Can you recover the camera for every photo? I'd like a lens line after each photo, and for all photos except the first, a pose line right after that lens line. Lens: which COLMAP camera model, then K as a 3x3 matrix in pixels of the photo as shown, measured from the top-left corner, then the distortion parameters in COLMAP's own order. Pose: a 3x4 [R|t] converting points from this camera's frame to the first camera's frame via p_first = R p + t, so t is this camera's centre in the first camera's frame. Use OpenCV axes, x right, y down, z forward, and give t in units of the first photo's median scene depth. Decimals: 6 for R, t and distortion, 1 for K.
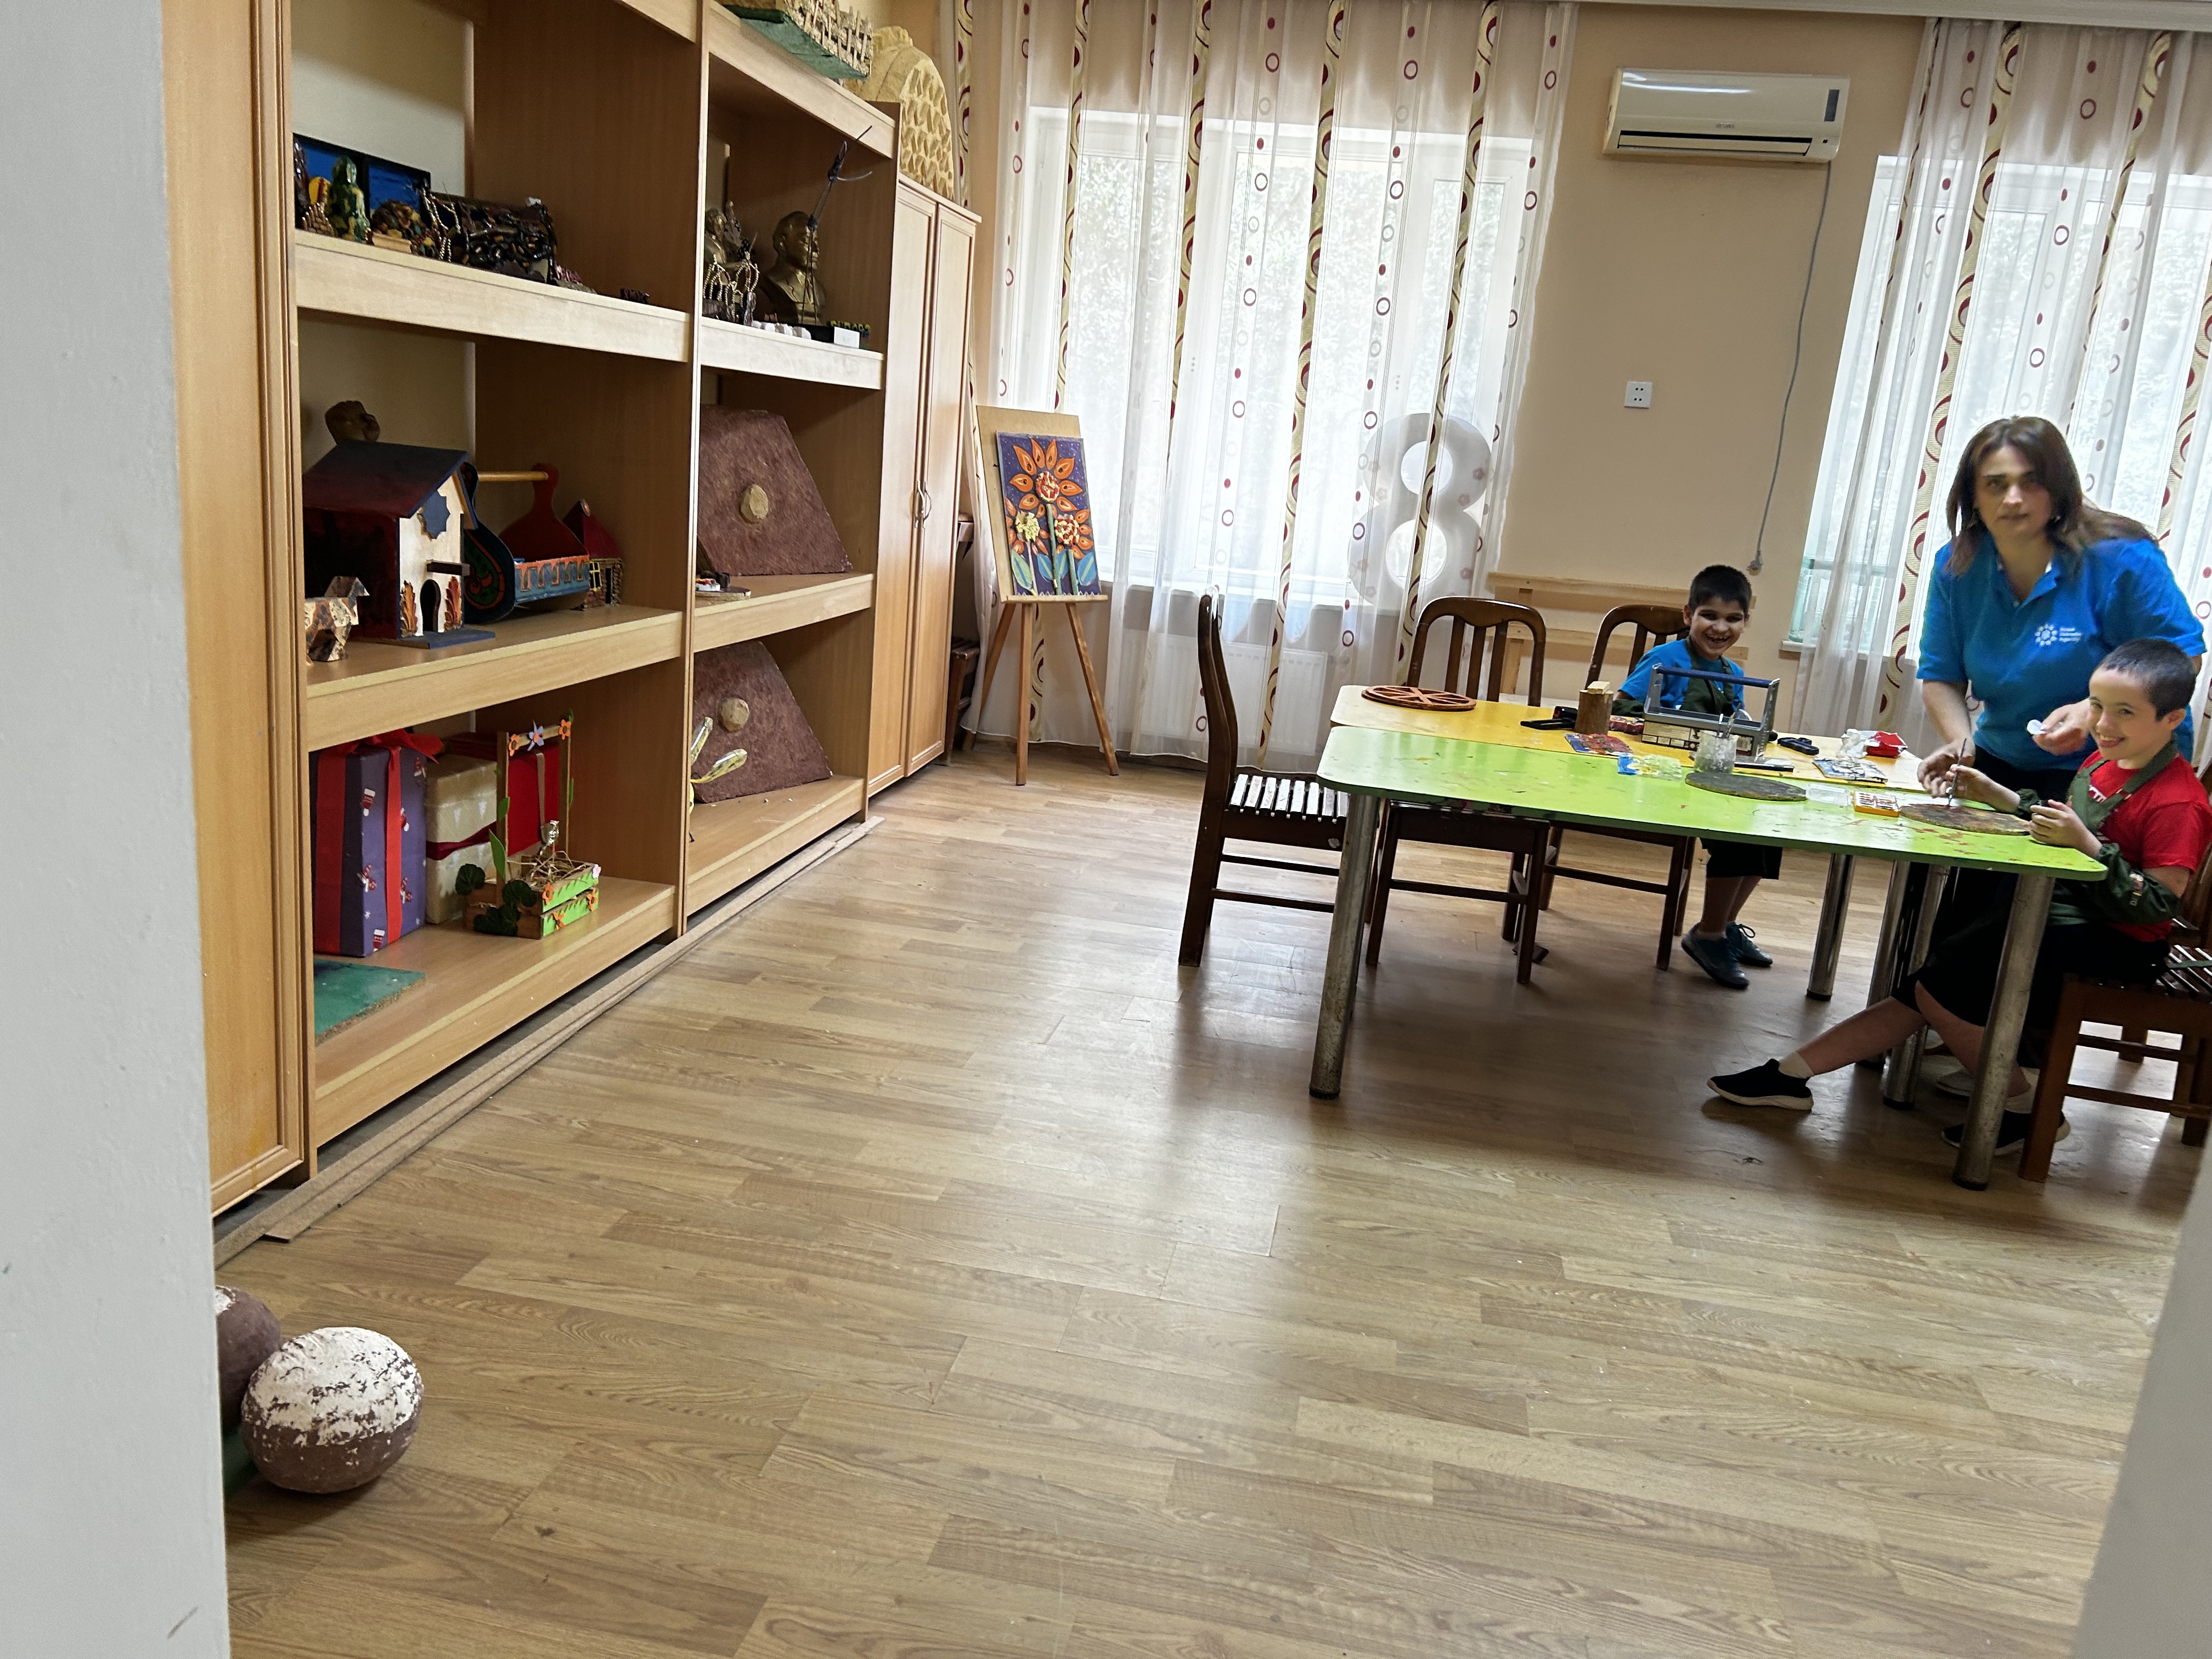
lens RADIAL K [[1651.0, 0, 1123.9], [0, 1651.0, 819.1], [0, 0, 1]] dist [0.059275, -0.061354]
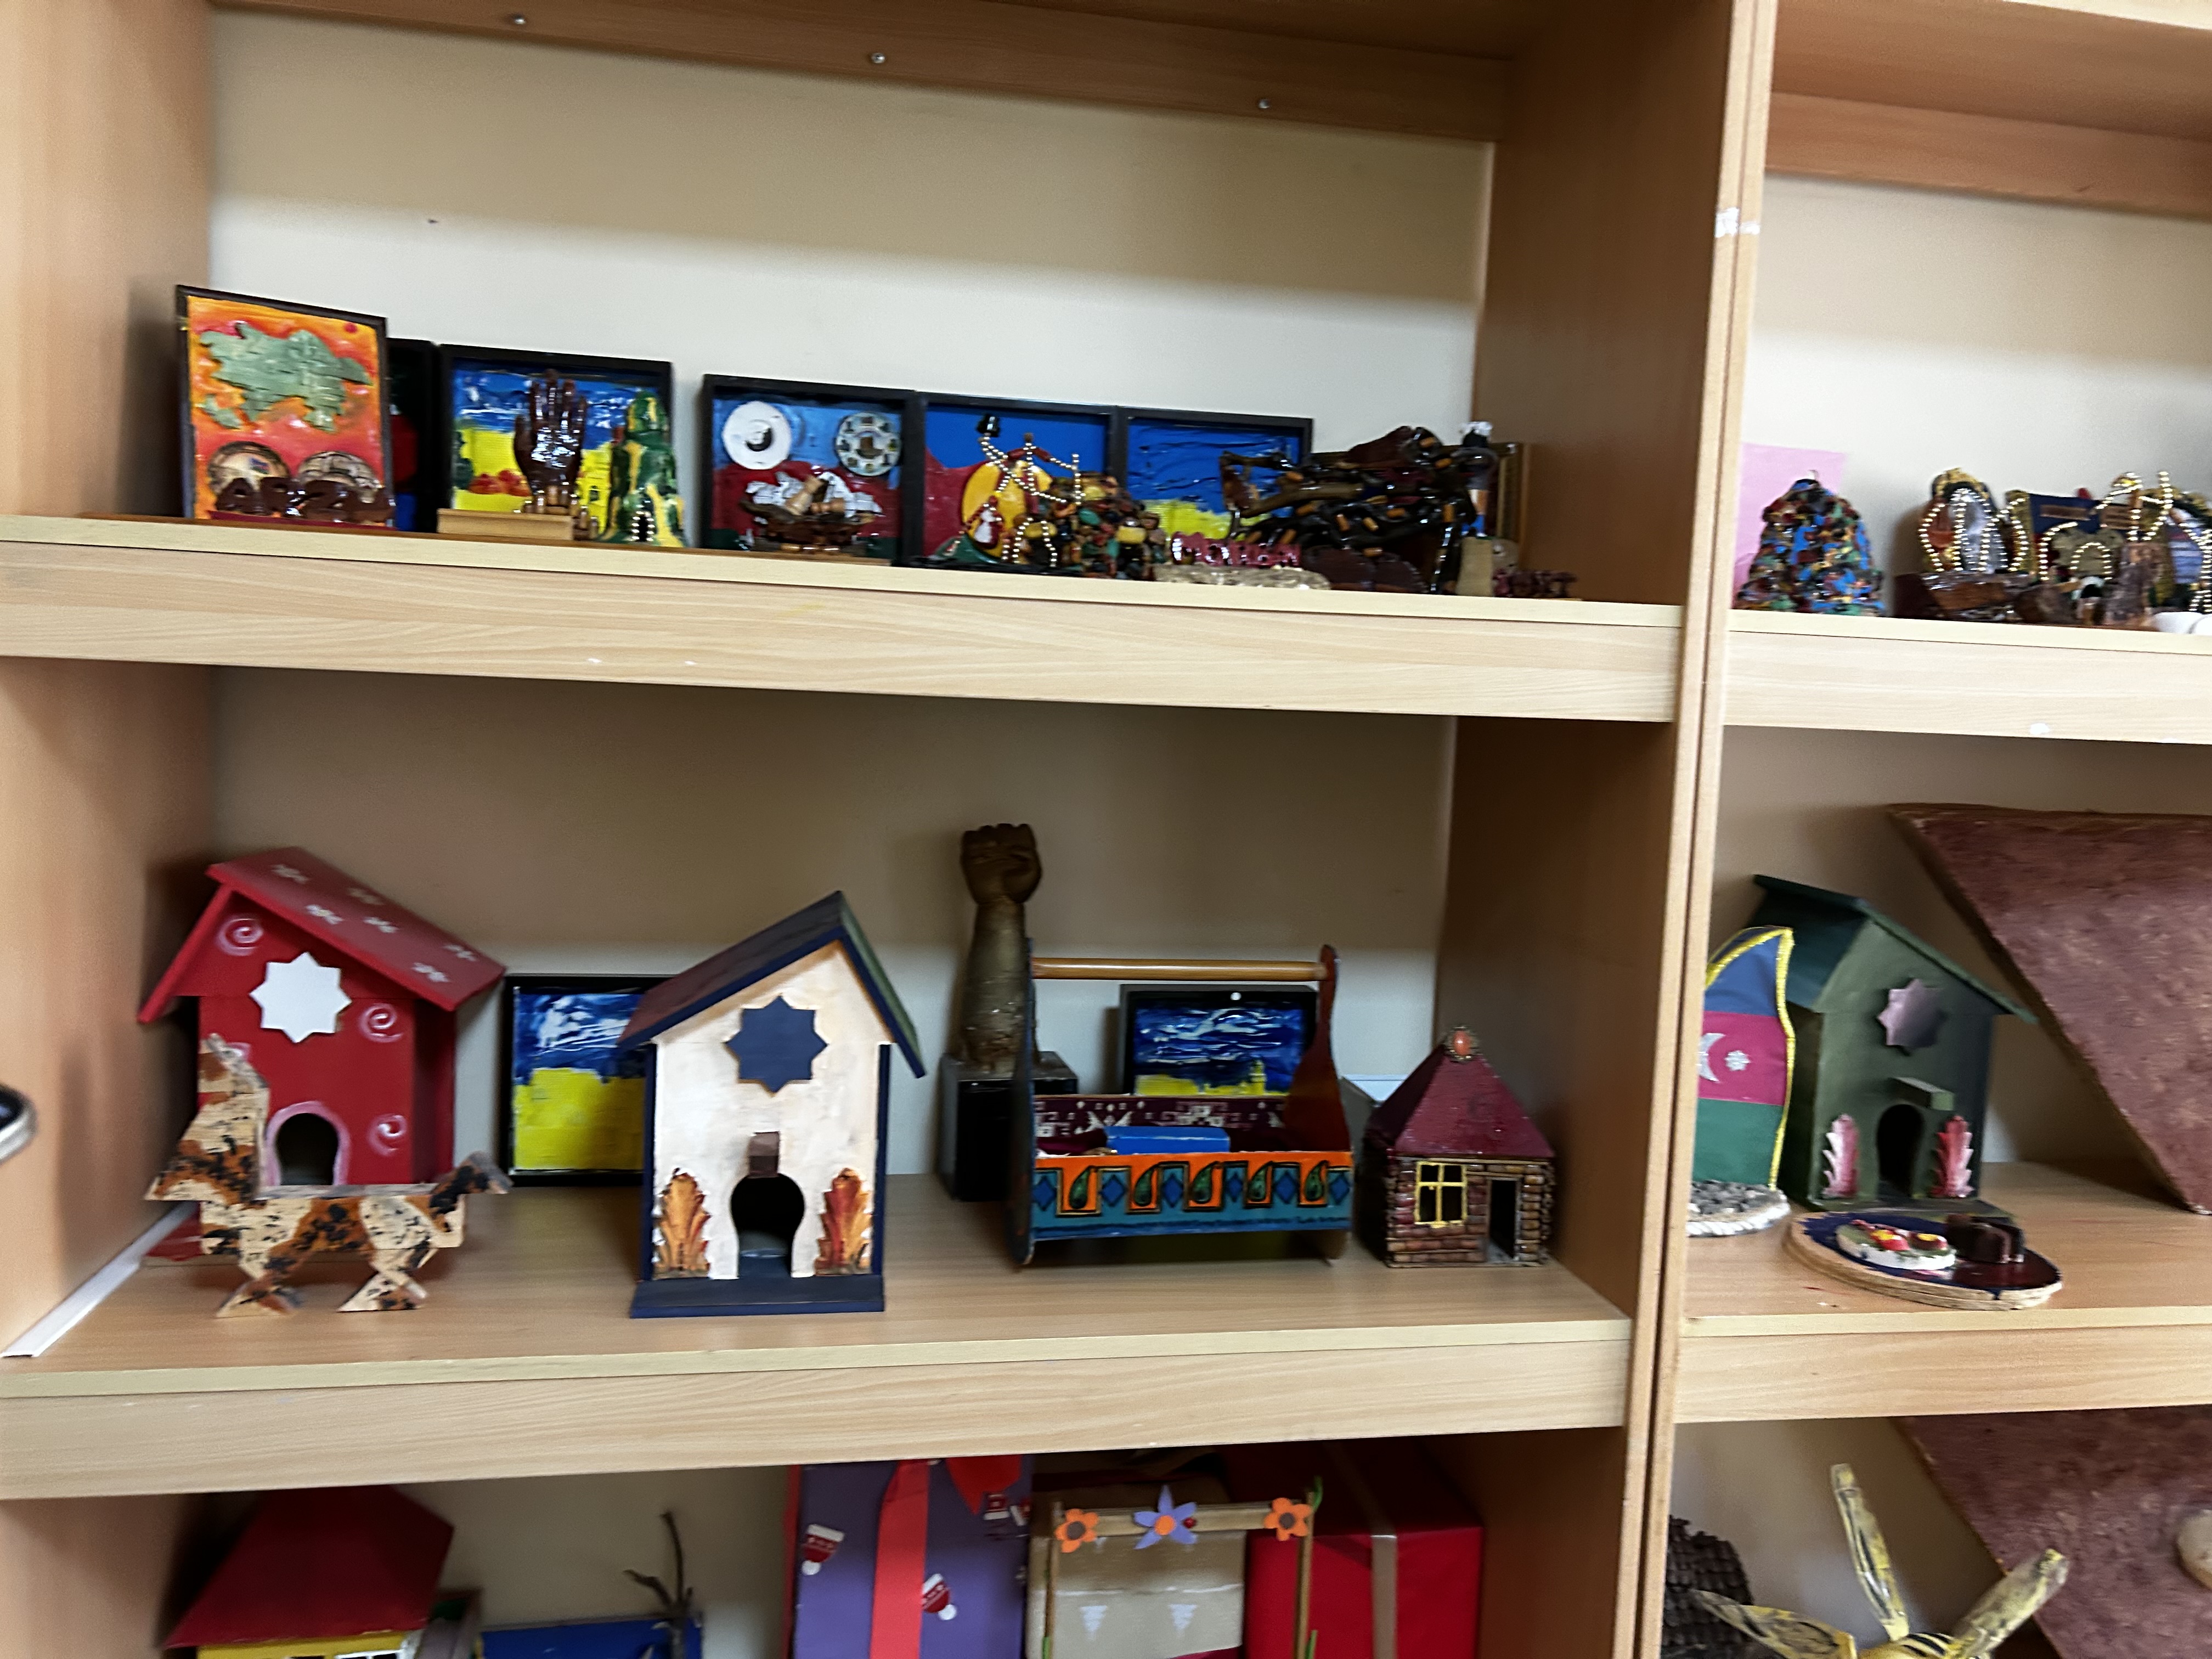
lens RADIAL K [[1651.0, 0, 1162.7], [0, 1651.0, 836.3], [0, 0, 1]] dist [0.059275, -0.061354]
pose [[0.348634, 0.007846, -0.937226, 0.080571], [-0.222811, 0.971992, -0.074745, -0.206192], [0.910390, 0.234883, 0.340617, 0.819523]]
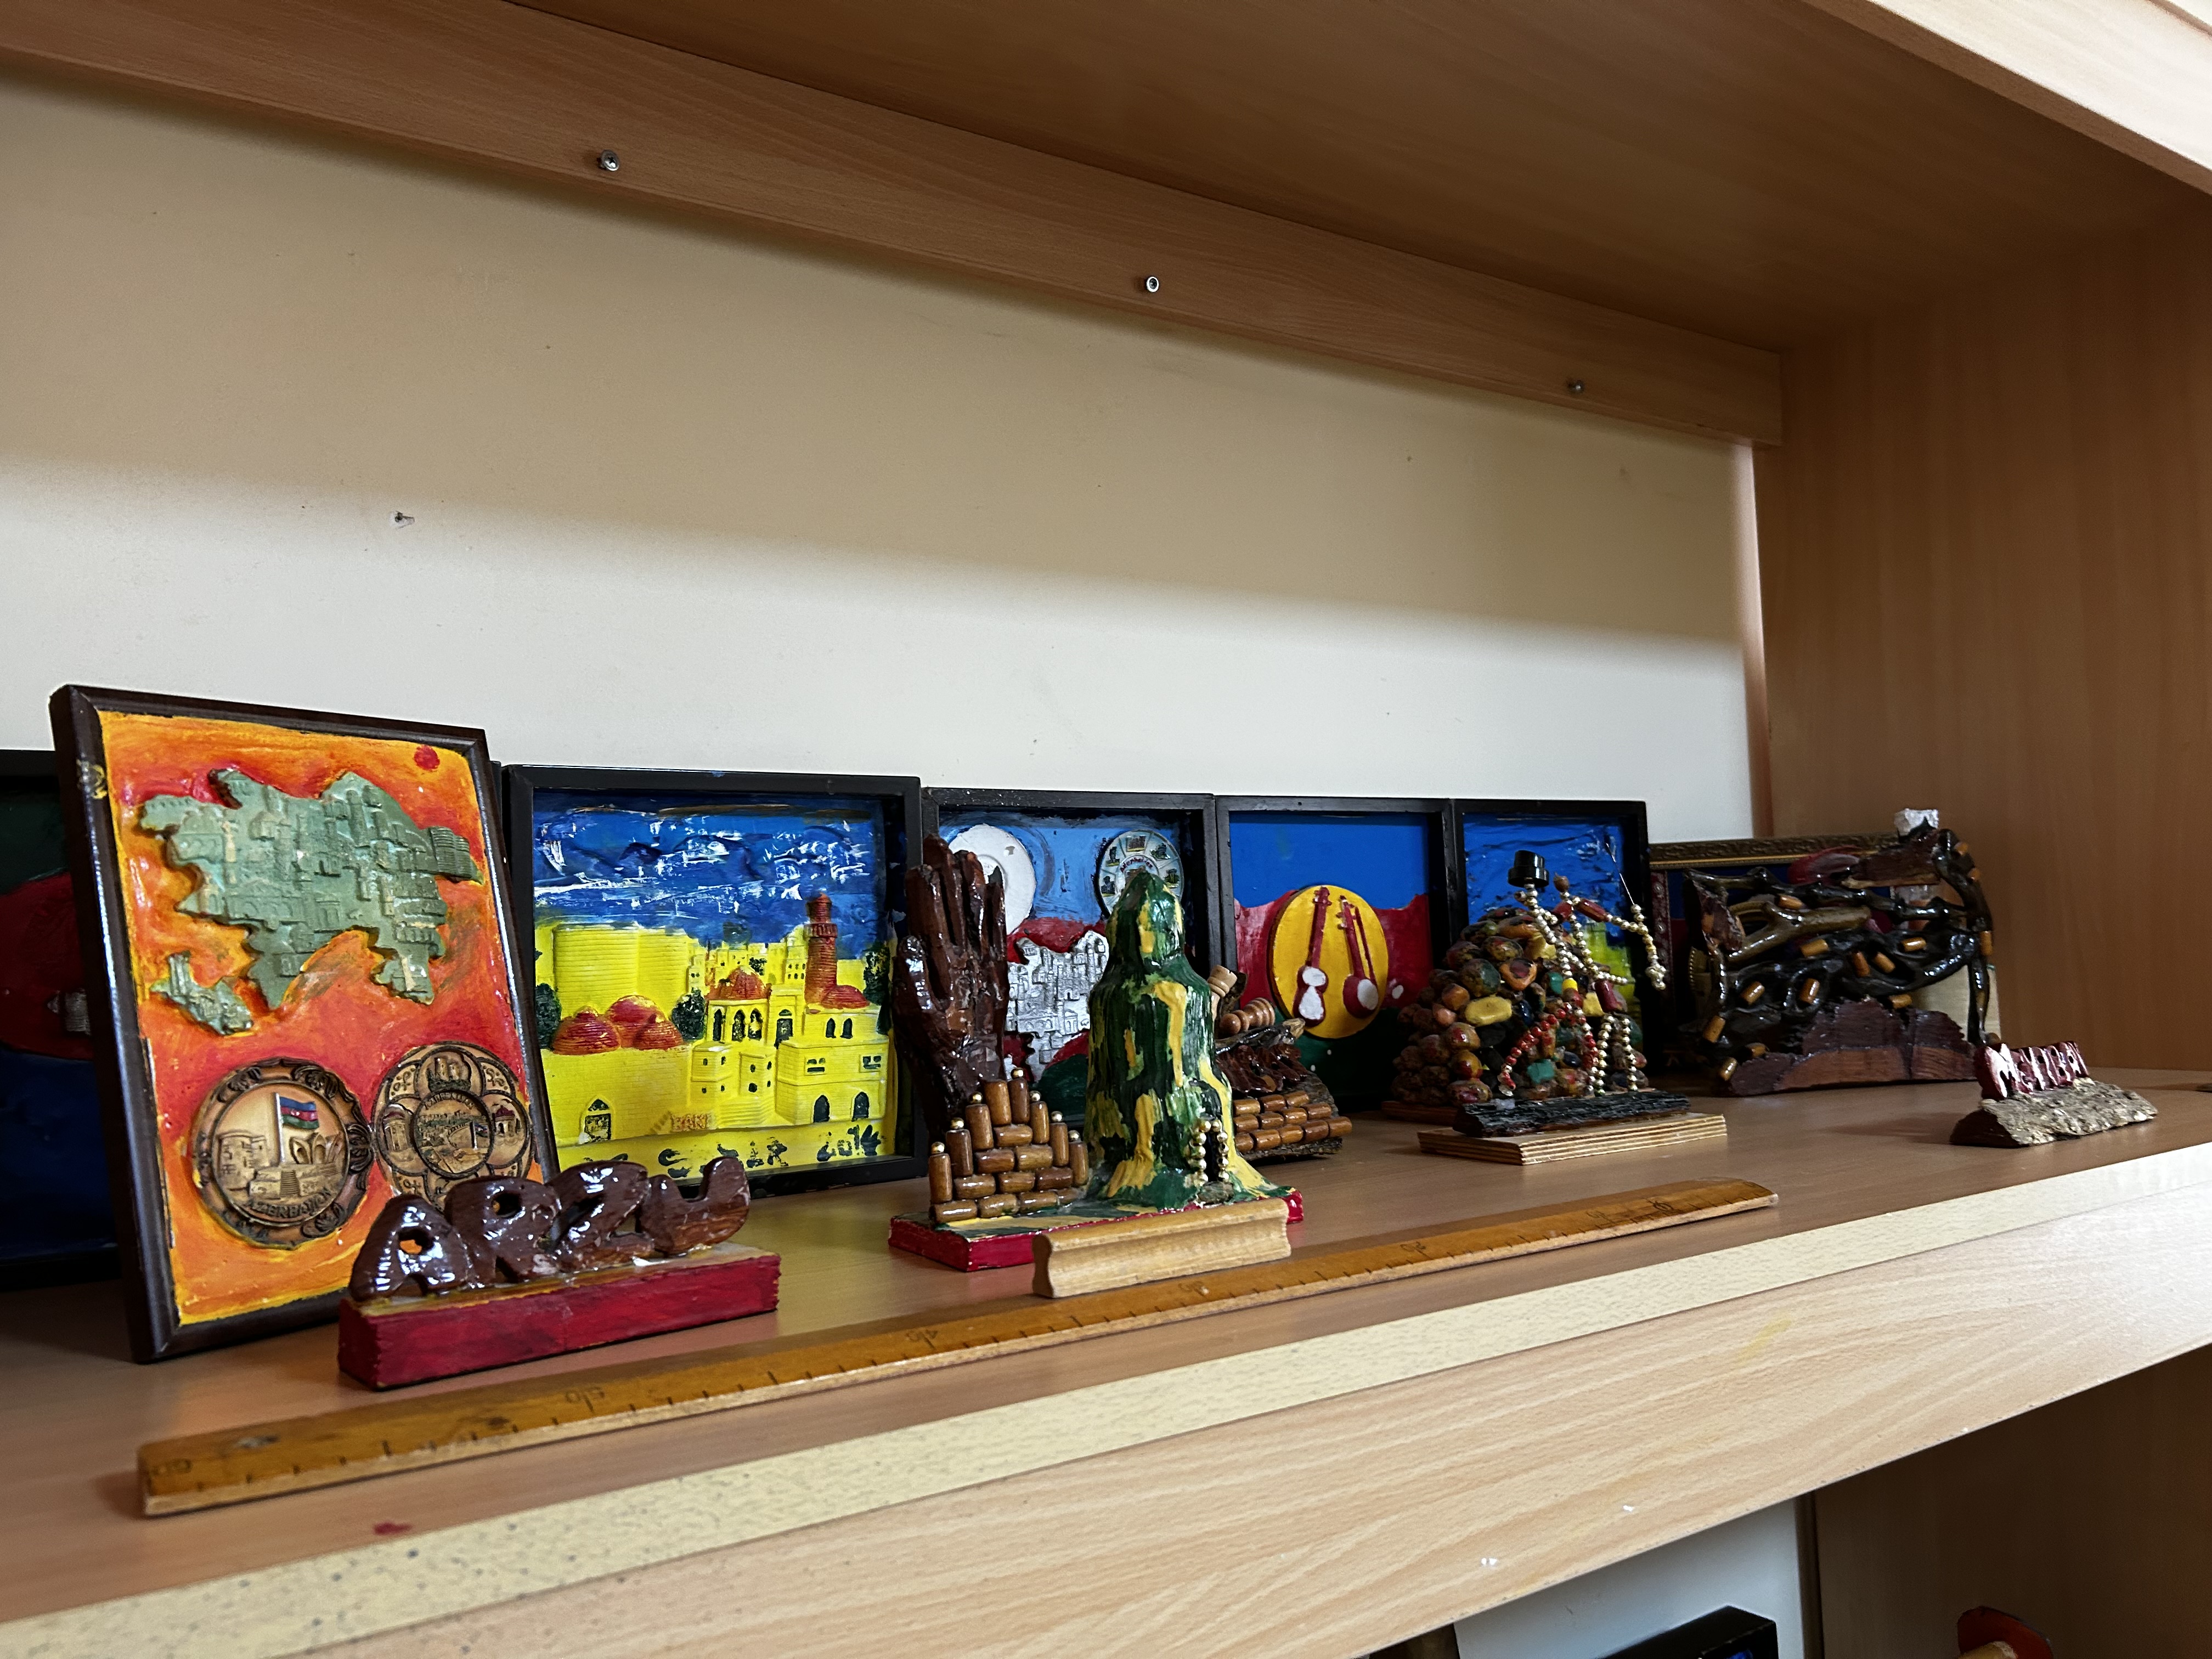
lens RADIAL K [[1651.0, 0, 1126.2], [0, 1651.0, 837.0], [0, 0, 1]] dist [0.059275, -0.061354]
pose [[0.690523, -0.153153, -0.706910, -0.225949], [-0.068644, 0.959039, -0.274830, -0.266681], [0.720046, 0.238302, 0.651726, 0.669632]]
